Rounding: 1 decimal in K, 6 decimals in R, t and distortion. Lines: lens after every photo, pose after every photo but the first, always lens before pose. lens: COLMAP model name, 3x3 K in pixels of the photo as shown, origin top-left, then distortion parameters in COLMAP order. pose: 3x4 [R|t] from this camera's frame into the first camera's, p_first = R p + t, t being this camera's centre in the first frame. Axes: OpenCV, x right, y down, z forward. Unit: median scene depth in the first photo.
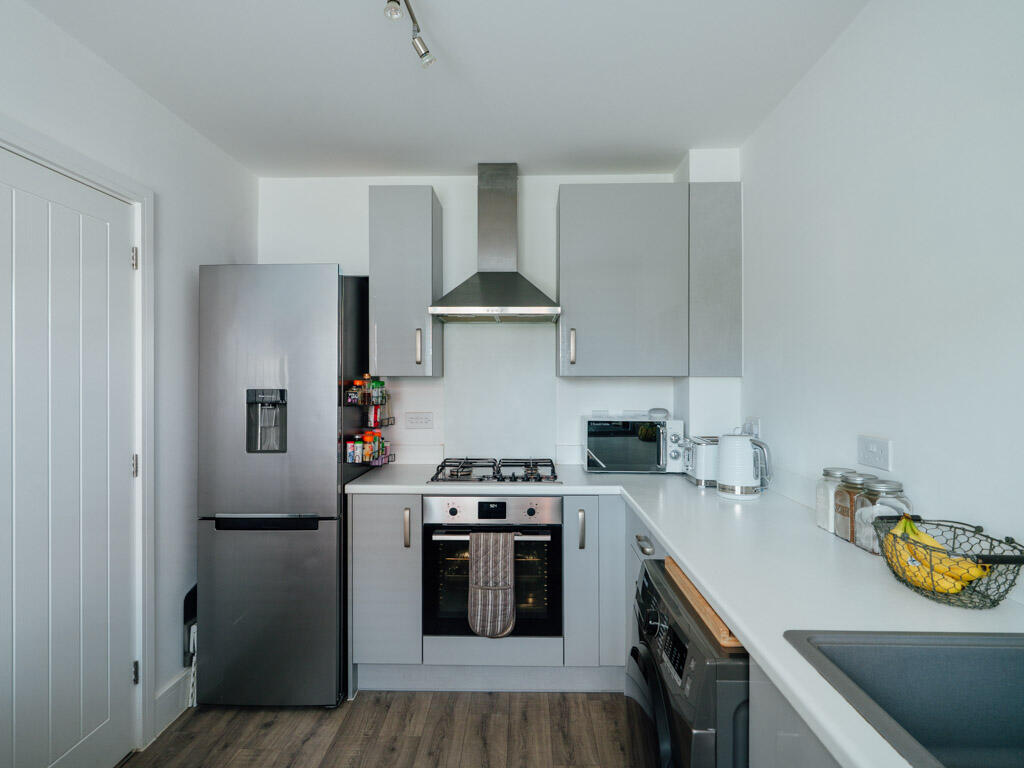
lens RADIAL K [[563.3, 0, 509.2], [0, 563.3, 381.8], [0, 0, 1]] dist [0.018422, -0.006931]
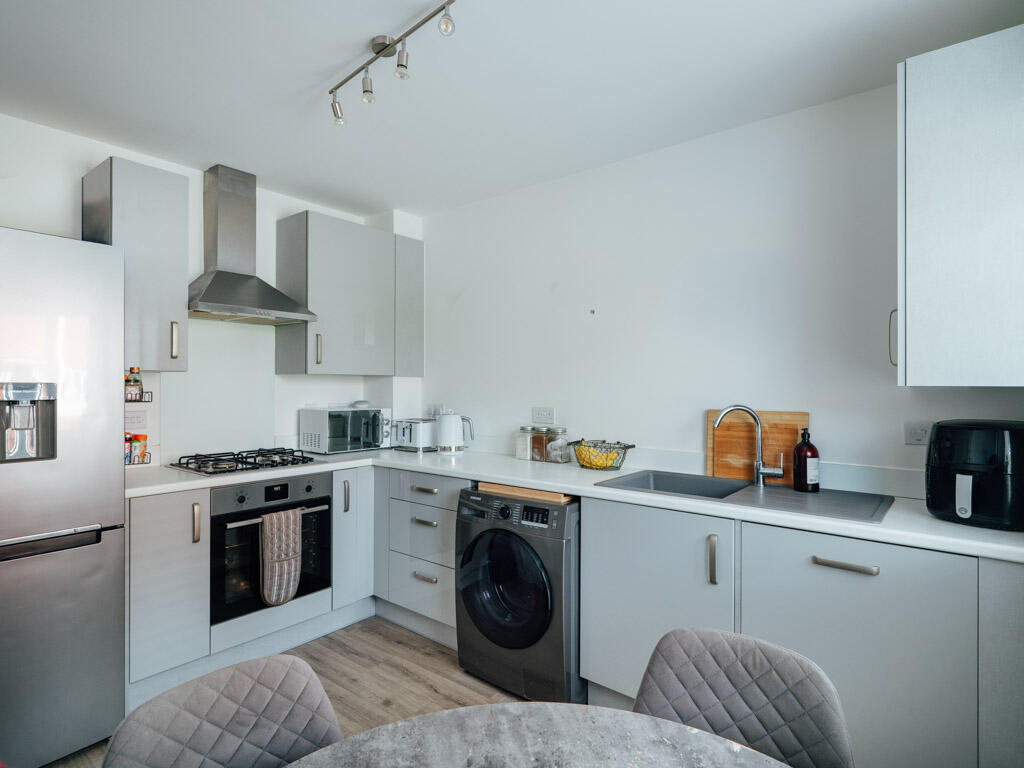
lens RADIAL K [[563.3, 0, 514.7], [0, 563.3, 385.4], [0, 0, 1]] dist [0.018422, -0.006931]
pose [[0.594159, 0.002314, 0.804344, -0.661407], [-0.001145, 0.999997, -0.002031, 0.018183], [-0.804347, 0.000286, 0.594160, -0.044771]]
